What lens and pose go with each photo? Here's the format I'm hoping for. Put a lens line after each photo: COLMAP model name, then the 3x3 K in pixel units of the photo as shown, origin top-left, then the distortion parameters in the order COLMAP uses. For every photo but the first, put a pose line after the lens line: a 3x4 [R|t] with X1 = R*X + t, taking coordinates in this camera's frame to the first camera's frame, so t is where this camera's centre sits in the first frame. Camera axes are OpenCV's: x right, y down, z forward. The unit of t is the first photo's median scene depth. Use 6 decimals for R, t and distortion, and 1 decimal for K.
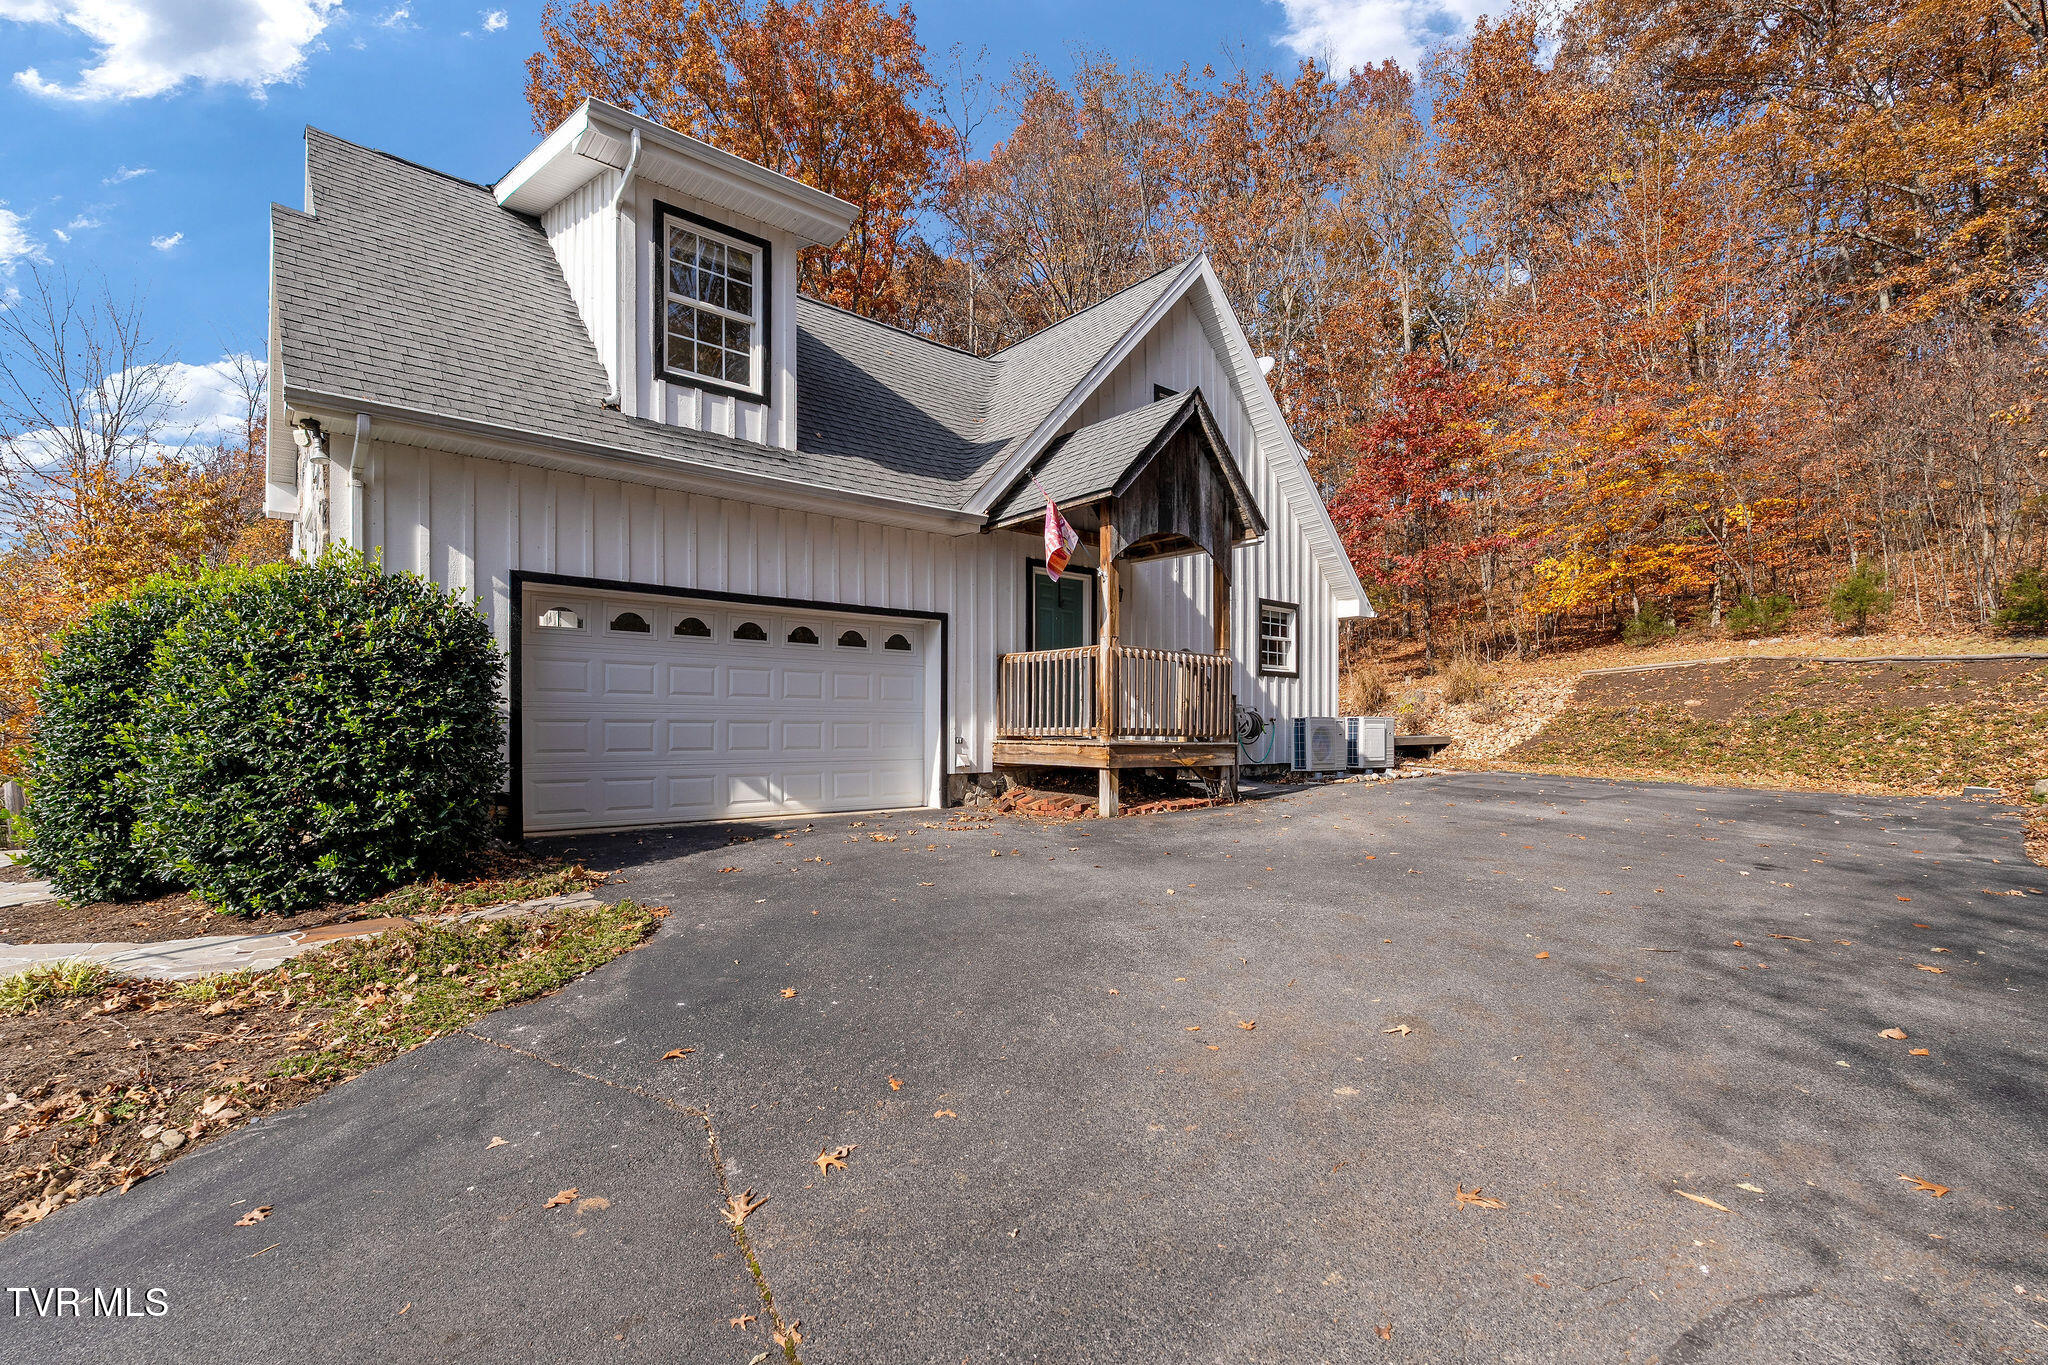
lens RADIAL K [[924.5, 0, 1036.2], [0, 924.5, 729.4], [0, 0, 1]] dist [0.000299, -0.000139]
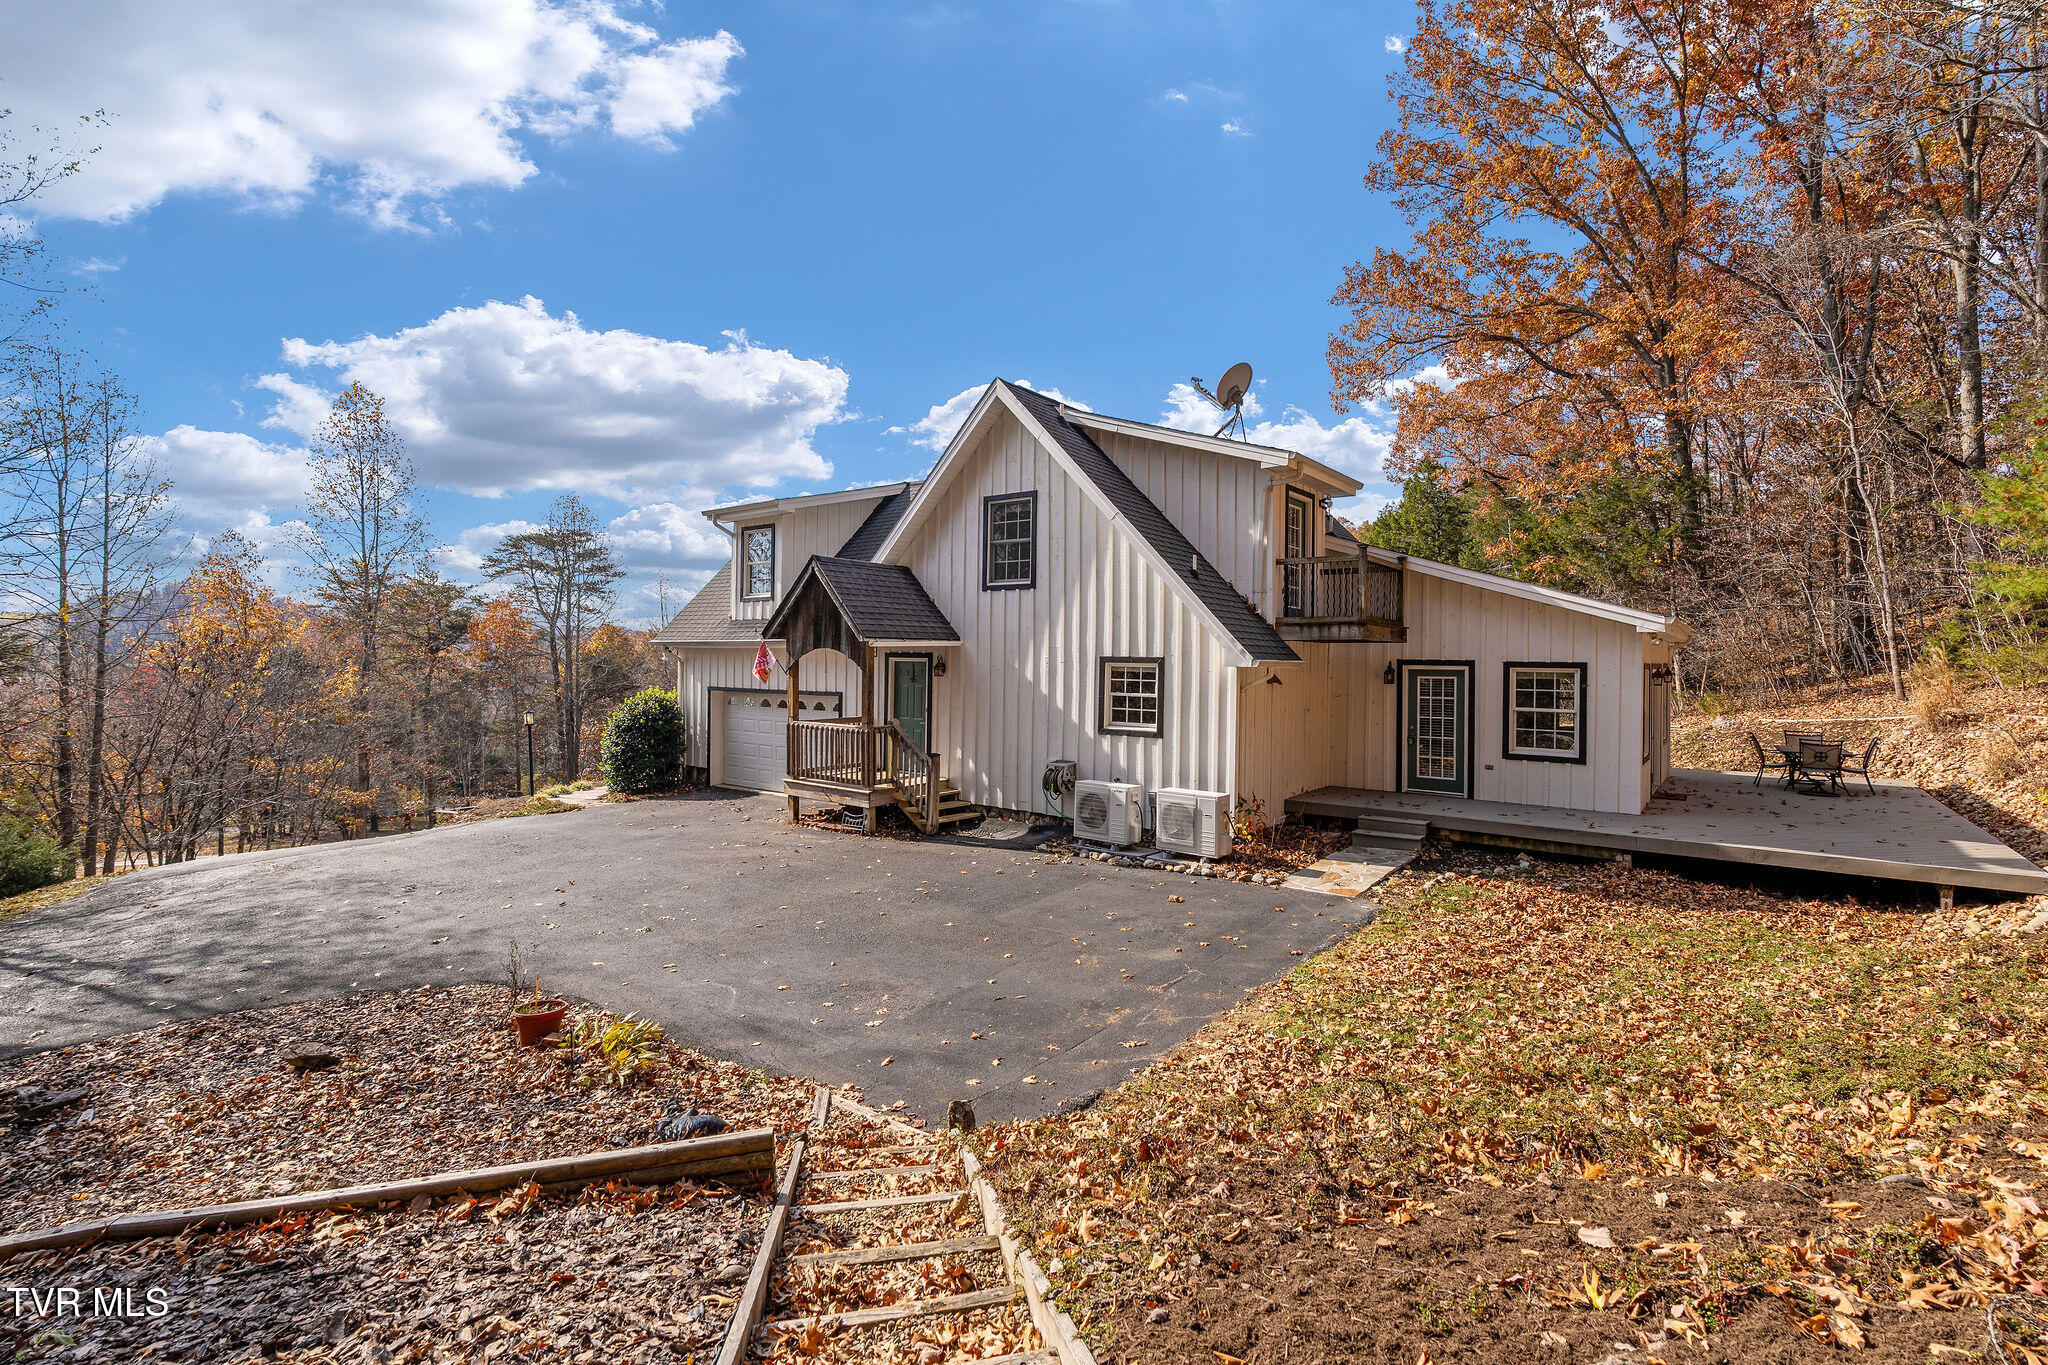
lens RADIAL K [[942.7, 0, 1034.9], [0, 942.7, 656.8], [0, 0, 1]] dist [-0.002689, -0.000457]
pose [[0.197125, 0.003069, -0.980374, 1.238898], [-0.009683, 0.999952, 0.001183, -0.143558], [0.980331, 0.009260, 0.197145, 0.734873]]
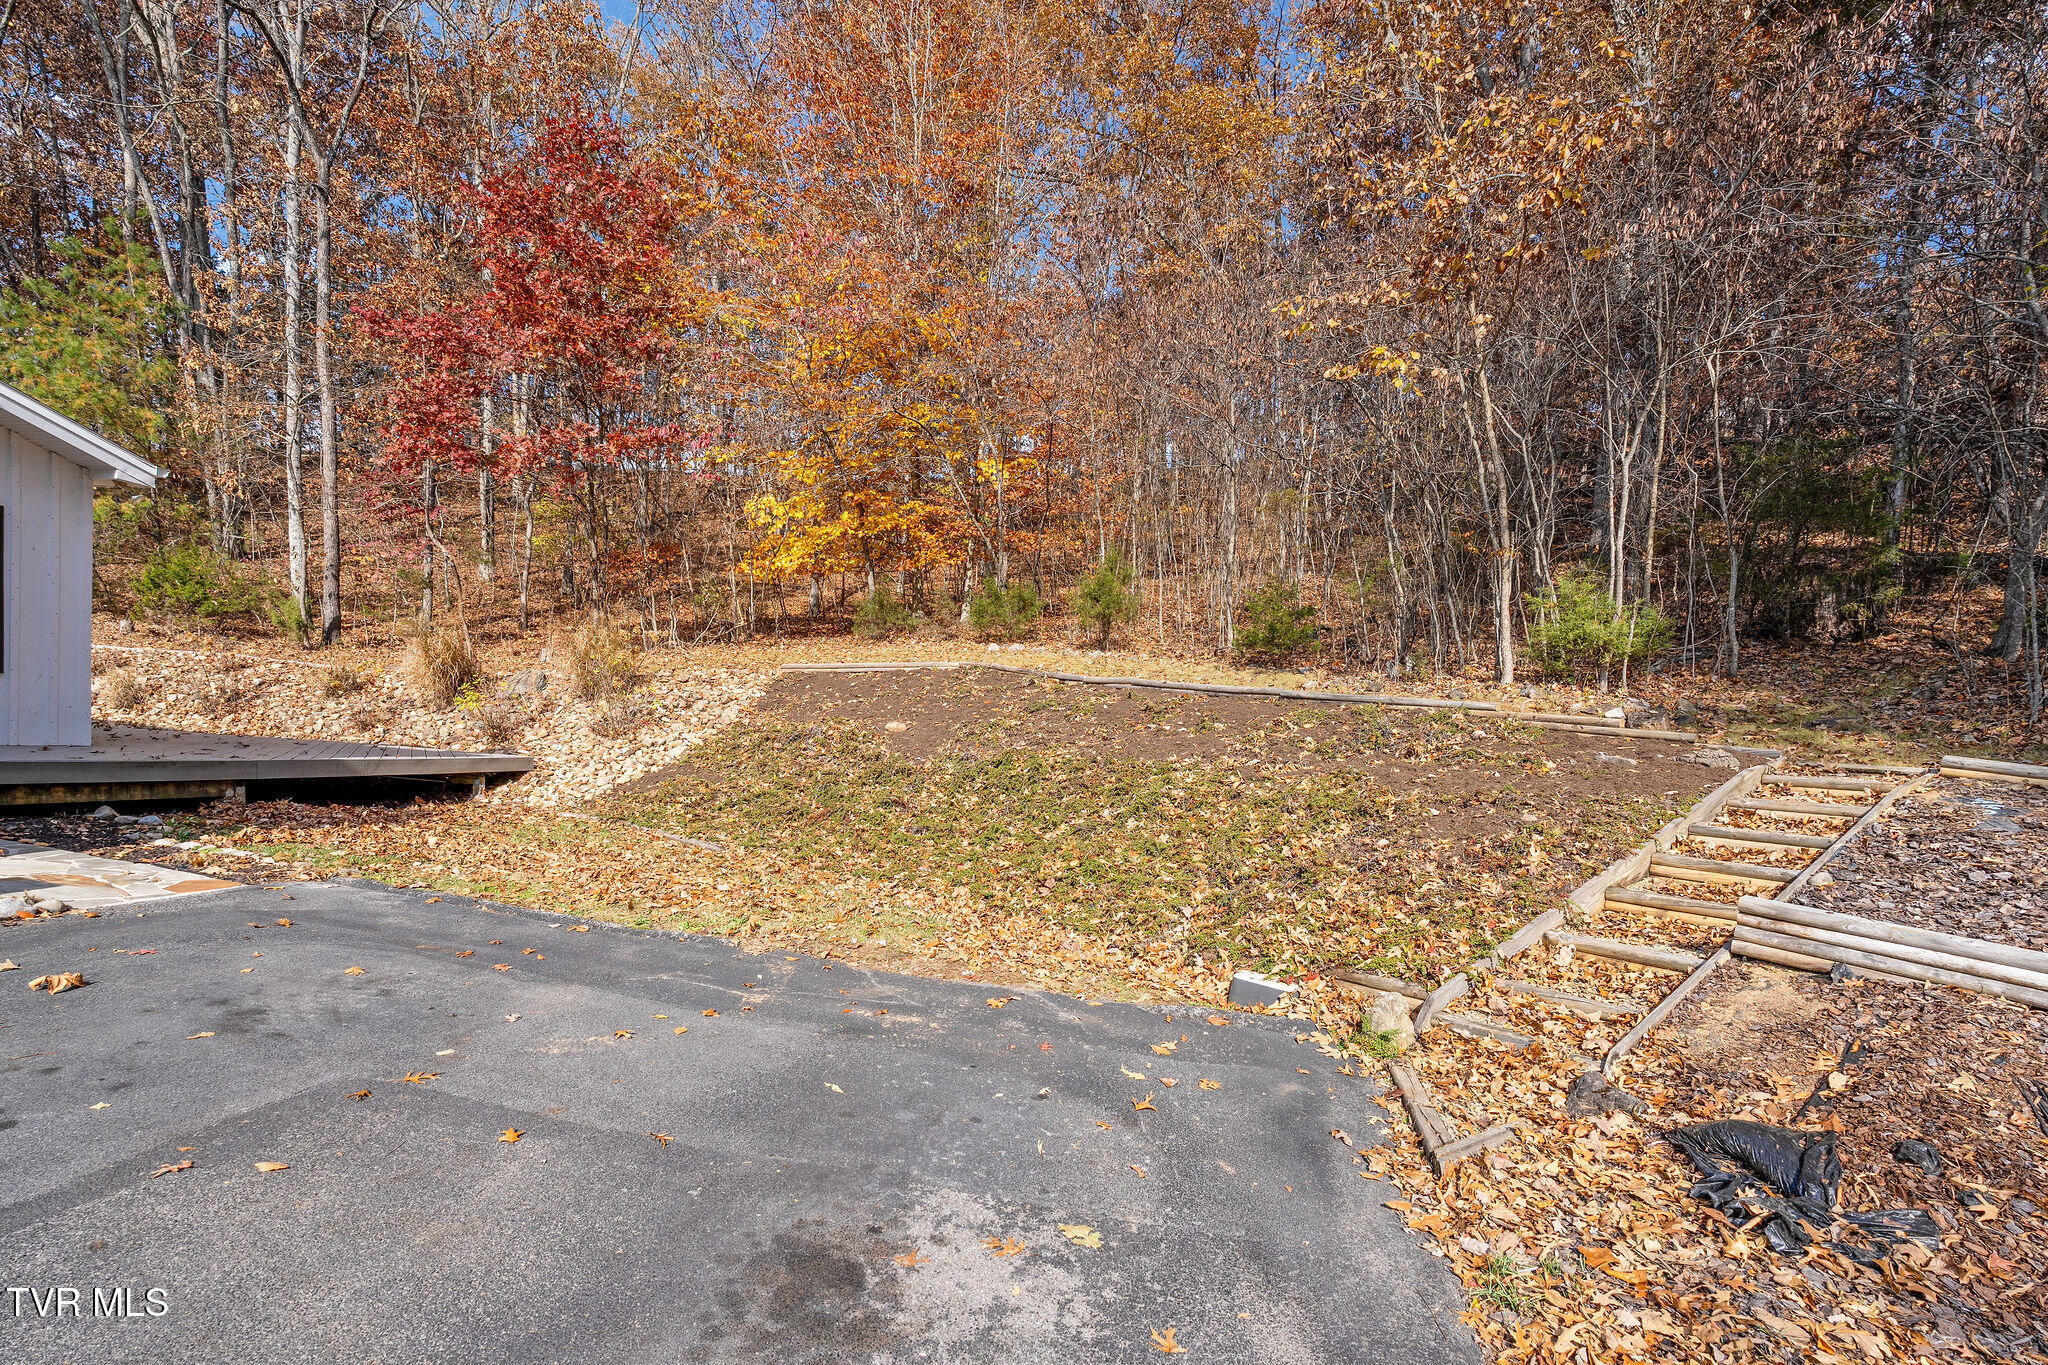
lens RADIAL K [[929.6, 0, 1028.4], [0, 929.6, 803.4], [0, 0, 1]] dist [-0.002394, -0.000830]
pose [[0.799628, 0.012057, 0.600374, 0.563033], [-0.065515, 0.995582, 0.067265, -0.035045], [-0.596911, -0.093120, 0.796885, 0.608784]]
